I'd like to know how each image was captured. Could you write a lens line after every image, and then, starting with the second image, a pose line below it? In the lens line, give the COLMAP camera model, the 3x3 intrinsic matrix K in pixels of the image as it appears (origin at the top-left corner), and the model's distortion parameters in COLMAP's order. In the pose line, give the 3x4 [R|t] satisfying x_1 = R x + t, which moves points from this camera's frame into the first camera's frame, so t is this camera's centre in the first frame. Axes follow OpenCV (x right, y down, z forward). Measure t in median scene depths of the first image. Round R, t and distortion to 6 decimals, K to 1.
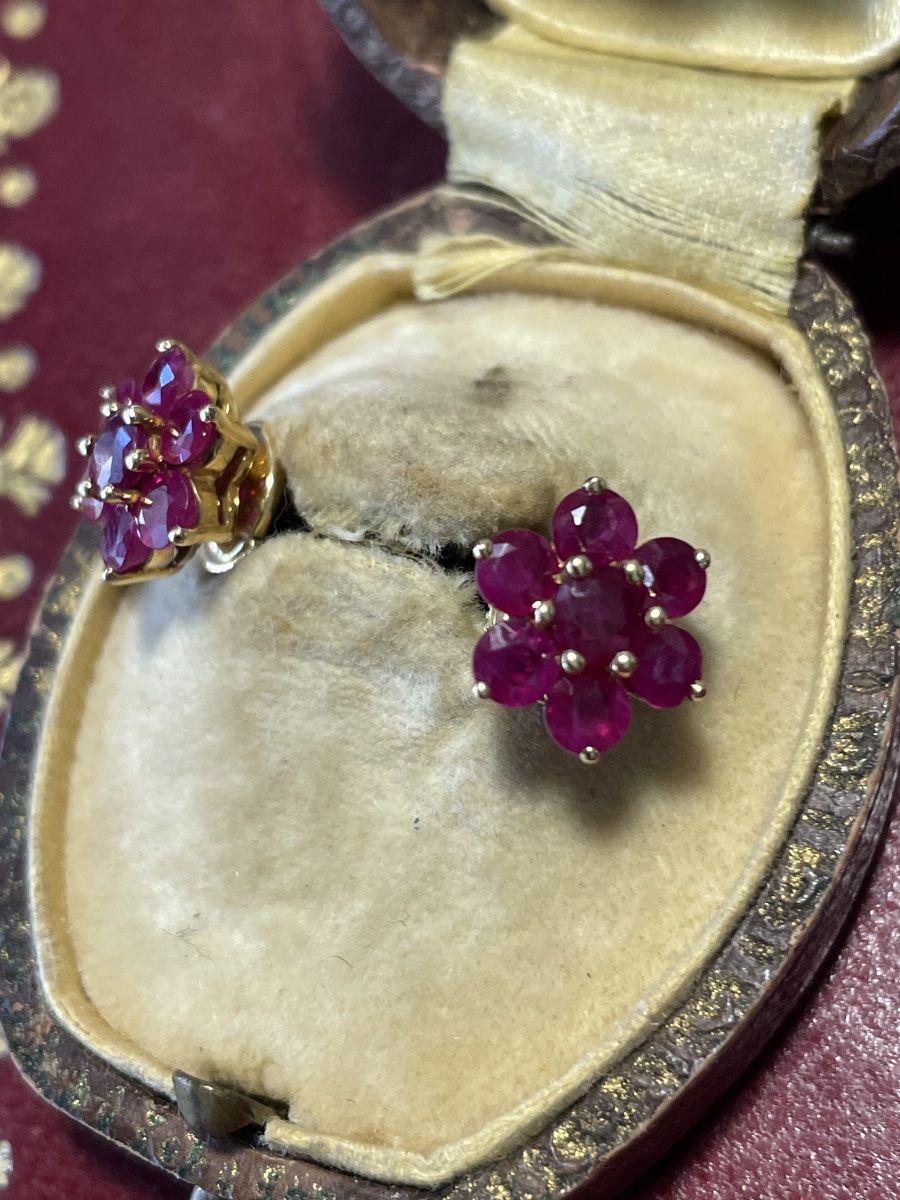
lens RADIAL K [[1873.5, 0, 452.4], [0, 1873.5, 601.5], [0, 0, 1]] dist [0.087791, 0.000000]
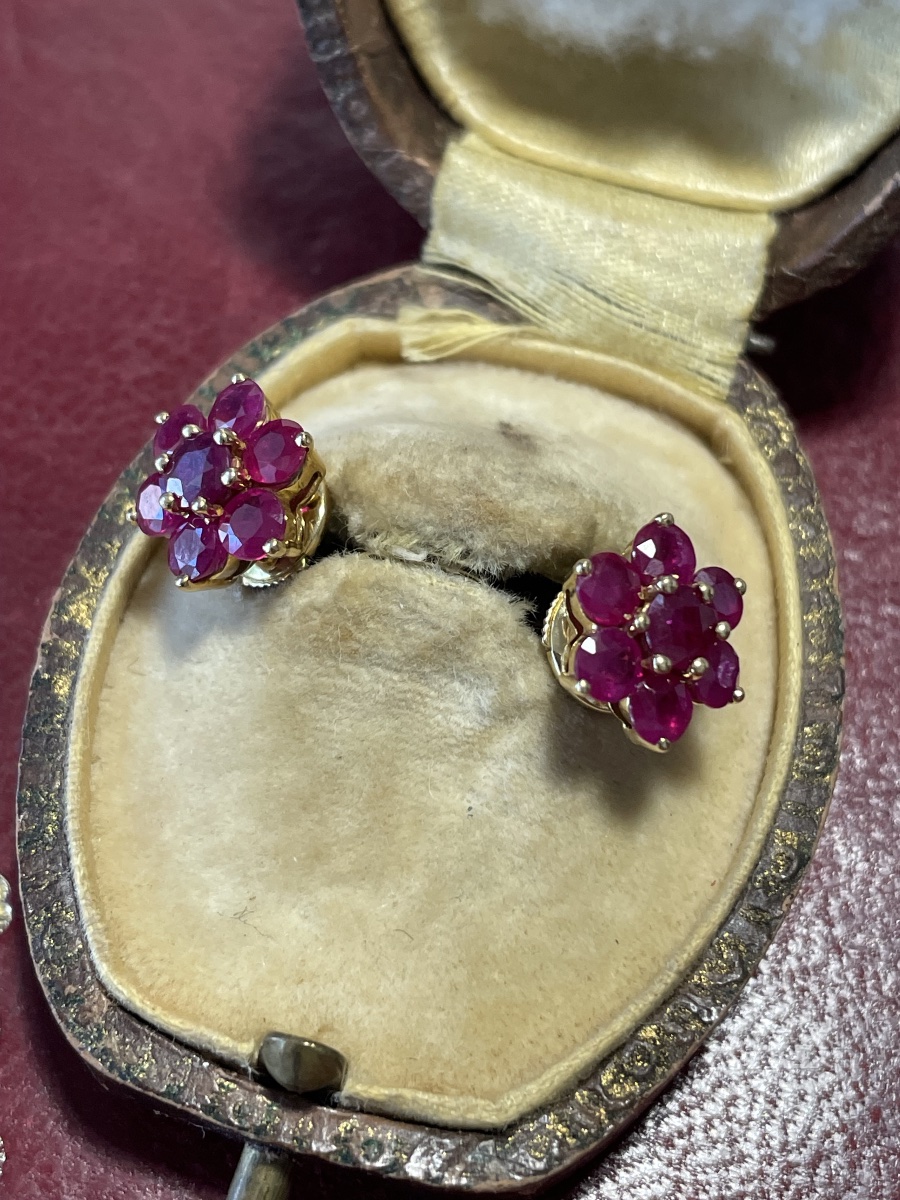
lens RADIAL K [[1873.5, 0, 444.7], [0, 1873.5, 599.7], [0, 0, 1]] dist [0.087791, 0.000000]
pose [[0.944033, 0.048653, 0.326242, -0.401398], [-0.027043, 0.997149, -0.070451, 0.069398], [-0.328740, 0.057686, 0.942657, -0.072081]]
